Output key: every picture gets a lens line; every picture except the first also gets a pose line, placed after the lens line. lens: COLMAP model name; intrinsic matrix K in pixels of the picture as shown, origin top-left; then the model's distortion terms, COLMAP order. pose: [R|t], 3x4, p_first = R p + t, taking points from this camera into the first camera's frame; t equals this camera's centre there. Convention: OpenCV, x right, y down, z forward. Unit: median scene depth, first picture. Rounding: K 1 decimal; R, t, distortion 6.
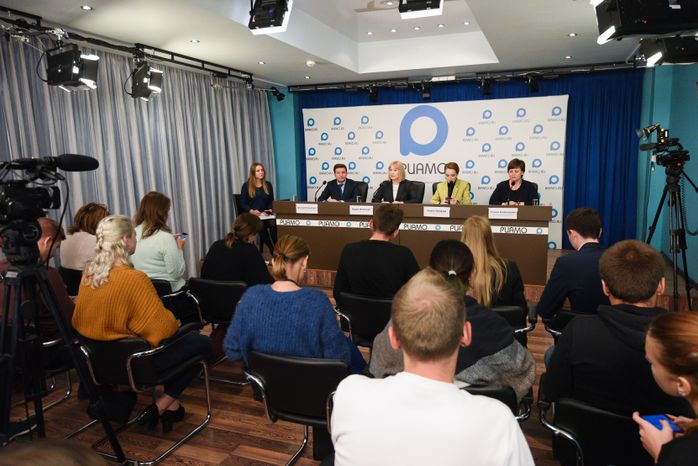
lens RADIAL K [[490.1, 0, 369.6], [0, 490.1, 232.5], [0, 0, 1]] dist [0.006546, -0.007338]
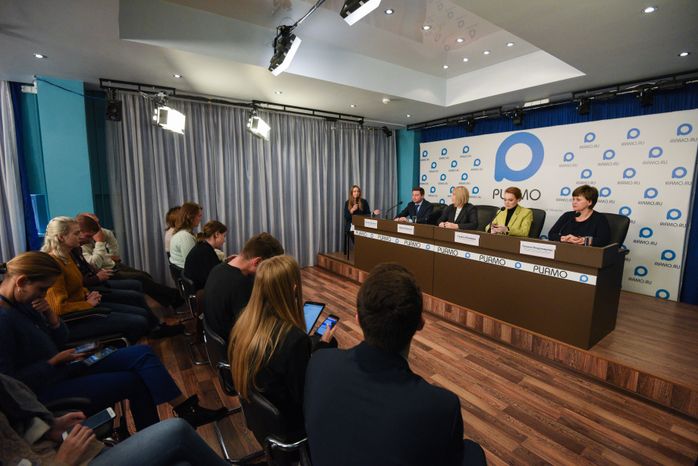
lens RADIAL K [[321.6, 0, 349.0], [0, 321.6, 233.0], [0, 0, 1]] dist [-0.001033, -0.024687]
pose [[0.816338, 0.101616, -0.568565, 0.266077], [-0.103479, 0.994205, 0.029114, -0.041715], [0.568228, 0.035068, 0.822123, 0.313312]]
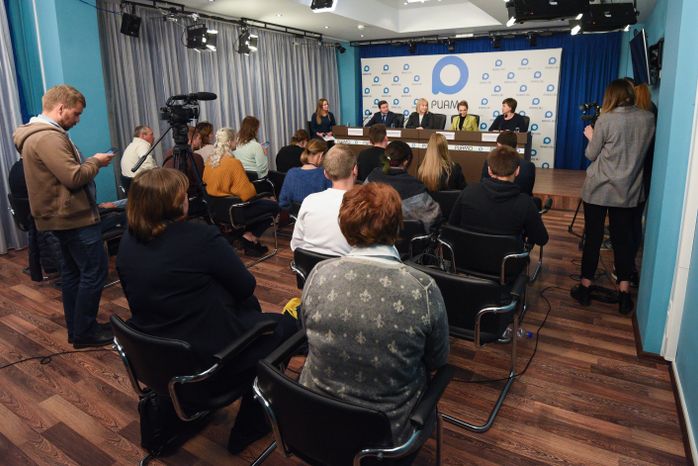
lens RADIAL K [[419.0, 0, 377.9], [0, 419.0, 176.2], [0, 0, 1]] dist [-0.007358, -0.000919]
pose [[0.990025, 0.034981, -0.136482, 0.099622], [-0.029679, 0.998731, 0.040694, 0.025920], [0.137732, -0.036237, 0.989806, -0.174589]]
